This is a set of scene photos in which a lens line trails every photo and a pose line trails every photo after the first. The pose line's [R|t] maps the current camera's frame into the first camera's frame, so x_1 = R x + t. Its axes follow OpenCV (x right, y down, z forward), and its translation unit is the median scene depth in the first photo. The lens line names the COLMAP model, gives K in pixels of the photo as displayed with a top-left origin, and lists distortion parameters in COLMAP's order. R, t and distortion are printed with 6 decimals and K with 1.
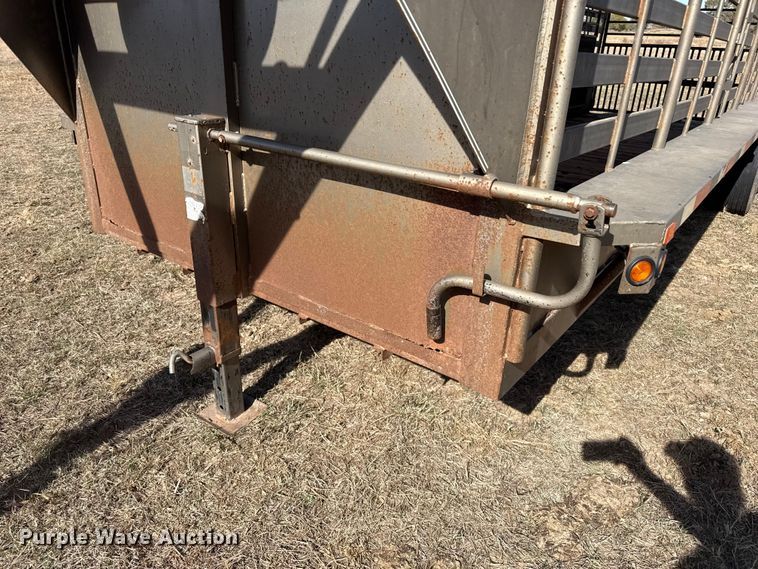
lens RADIAL K [[526.0, 0, 379.7], [0, 526.0, 296.4], [0, 0, 1]] dist [0.057367, -0.099848]
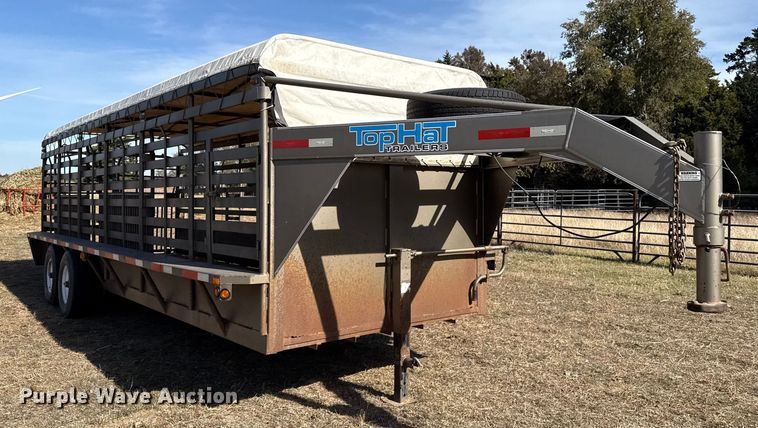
lens RADIAL K [[599.3, 0, 379.0], [0, 599.3, 214.0], [0, 0, 1]] dist [0.096973, 0.000832]
pose [[0.262411, -0.048102, 0.963757, -3.223802], [0.437659, 0.896054, -0.074442, -0.342394], [-0.859997, 0.441331, 0.256186, 0.330833]]
